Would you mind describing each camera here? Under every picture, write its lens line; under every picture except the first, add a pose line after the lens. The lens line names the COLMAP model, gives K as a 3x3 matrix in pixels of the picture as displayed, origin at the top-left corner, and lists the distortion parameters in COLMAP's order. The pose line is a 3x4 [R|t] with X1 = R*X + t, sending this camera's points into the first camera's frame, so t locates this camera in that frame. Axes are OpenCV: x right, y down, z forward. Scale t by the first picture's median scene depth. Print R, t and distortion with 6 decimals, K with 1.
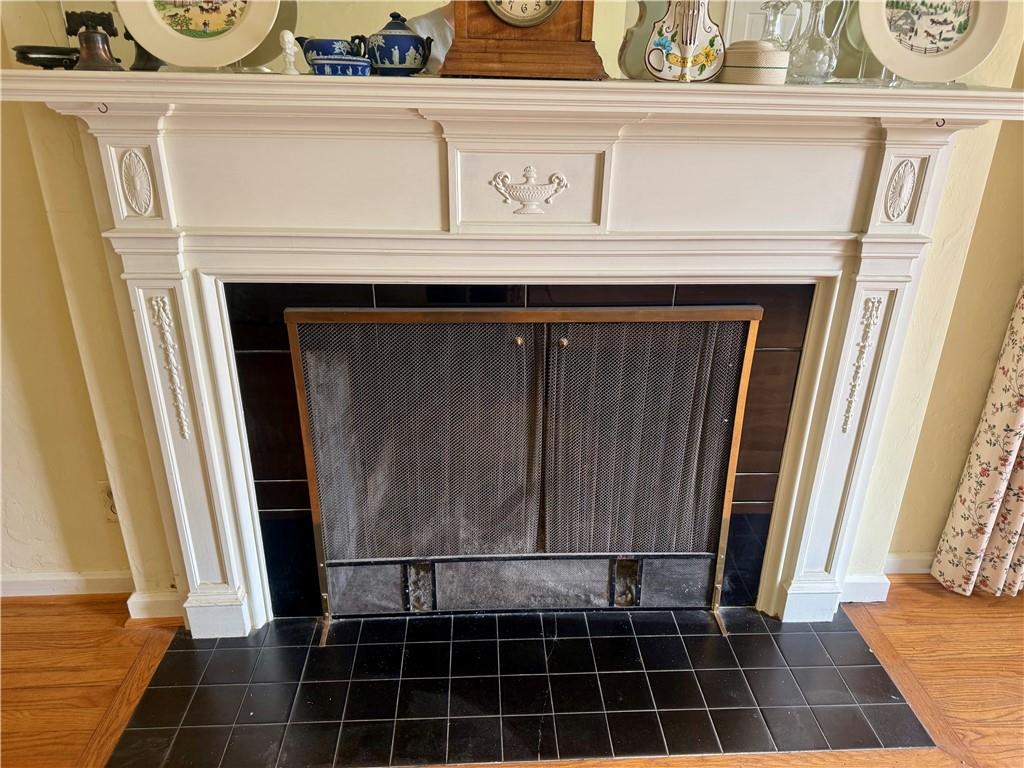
lens RADIAL K [[712.4, 0, 513.9], [0, 712.4, 377.1], [0, 0, 1]] dist [0.113557, -0.171566]
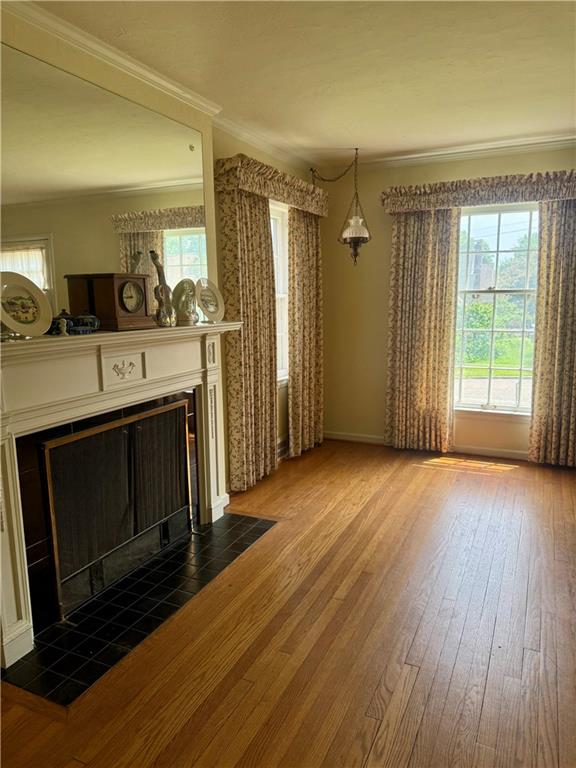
lens RADIAL K [[534.3, 0, 289.4], [0, 534.3, 380.0], [0, 0, 1]] dist [0.113557, -0.171566]
pose [[0.466037, -0.159903, 0.870196, -1.255942], [0.371976, 0.927798, -0.028725, 0.040504], [-0.802773, 0.337078, 0.491868, -0.353999]]
